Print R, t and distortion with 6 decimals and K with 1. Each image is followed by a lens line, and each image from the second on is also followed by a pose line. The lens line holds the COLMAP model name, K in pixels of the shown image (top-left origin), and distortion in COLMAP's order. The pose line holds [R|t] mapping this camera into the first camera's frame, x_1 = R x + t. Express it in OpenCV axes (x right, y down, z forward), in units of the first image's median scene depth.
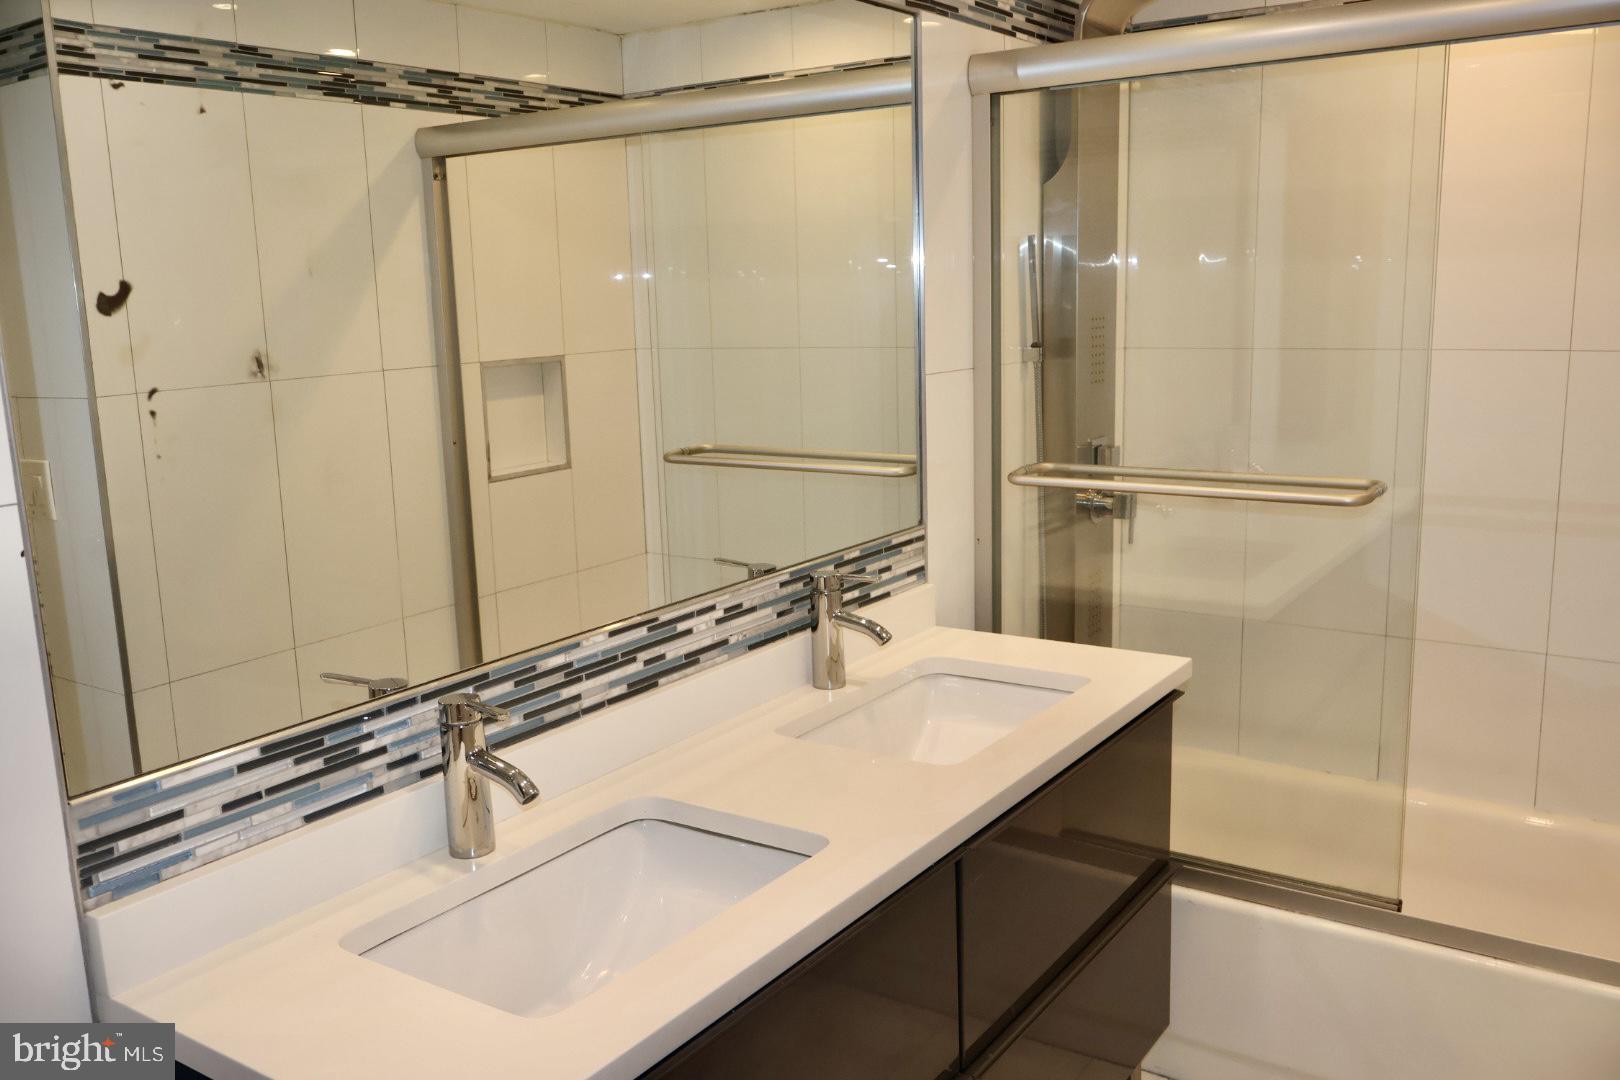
lens RADIAL K [[1366.9, 0, 810.0], [0, 1366.9, 540.0], [0, 0, 1]] dist [0.008588, -0.005280]
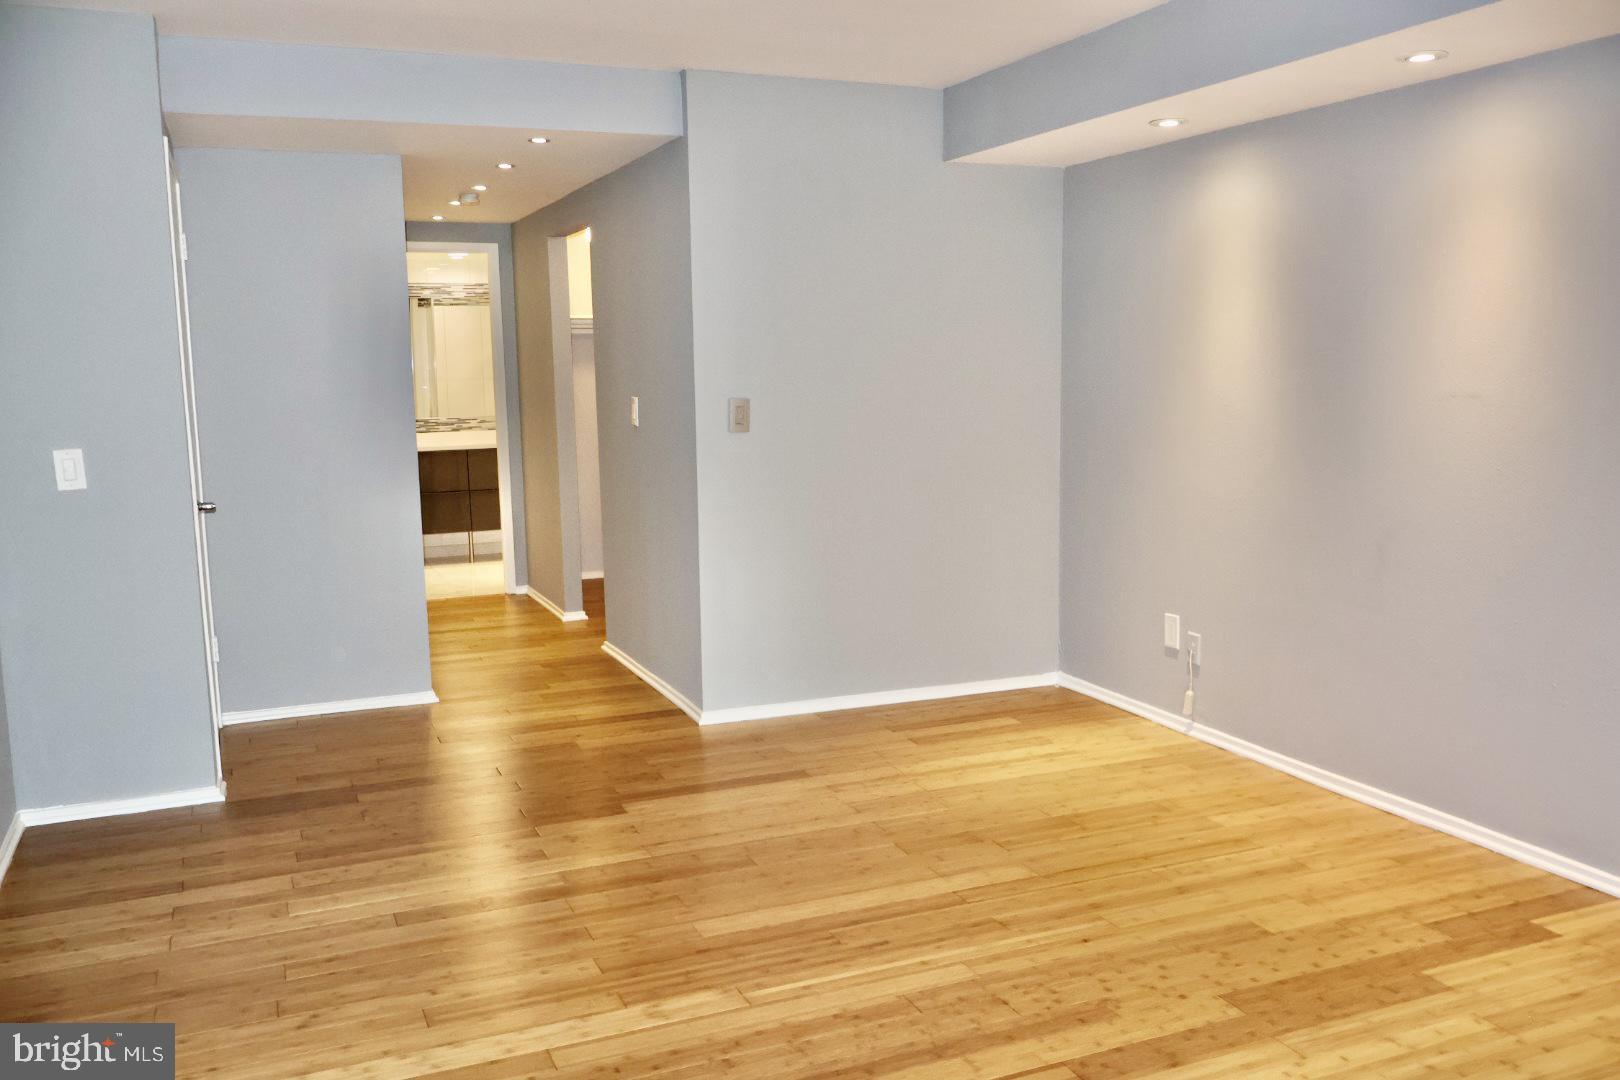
lens RADIAL K [[1350.3, 0, 810.0], [0, 1350.3, 540.0], [0, 0, 1]] dist [0.000020, 0.004962]
pose [[0.844350, 0.087323, -0.528628, 4.259686], [-0.105801, 0.994376, -0.004733, 0.448817], [0.525241, 0.059925, 0.848841, -3.033782]]
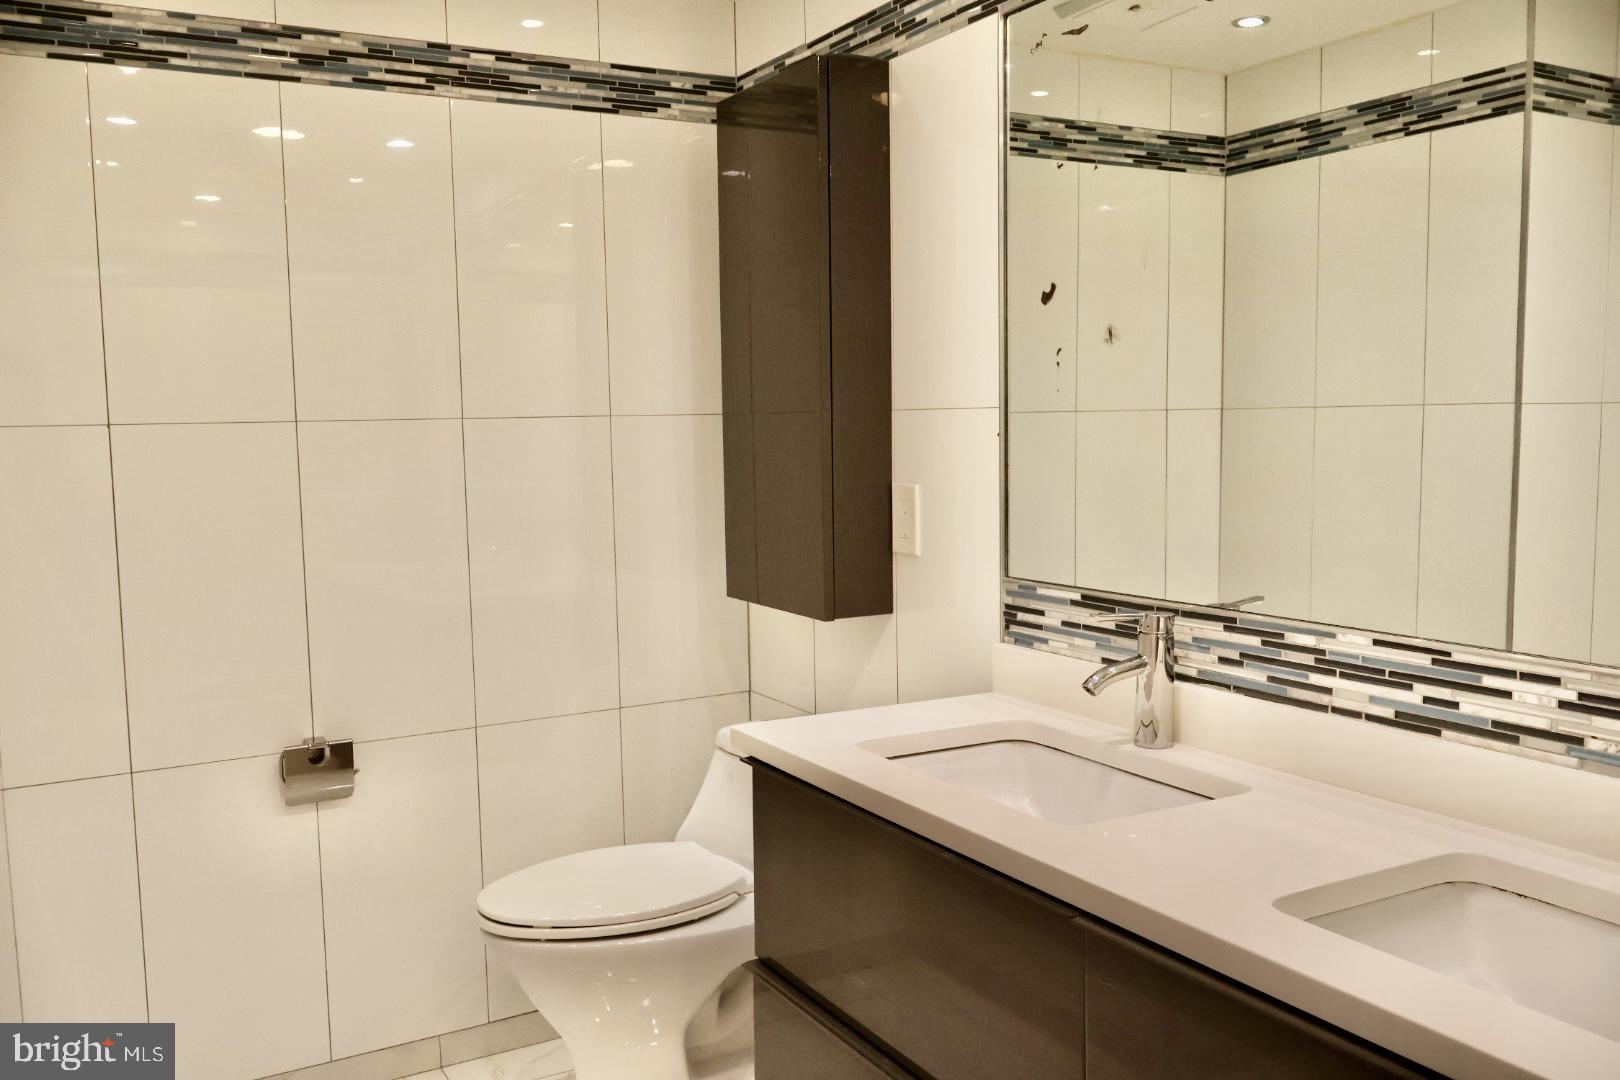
lens RADIAL K [[1366.9, 0, 810.0], [0, 1366.9, 540.0], [0, 0, 1]] dist [0.008588, -0.005280]
pose [[-0.441129, 0.122026, -0.889109, 0.811565], [-0.131728, 0.971178, 0.198646, -0.125445], [0.887724, 0.204749, -0.412341, 1.052546]]
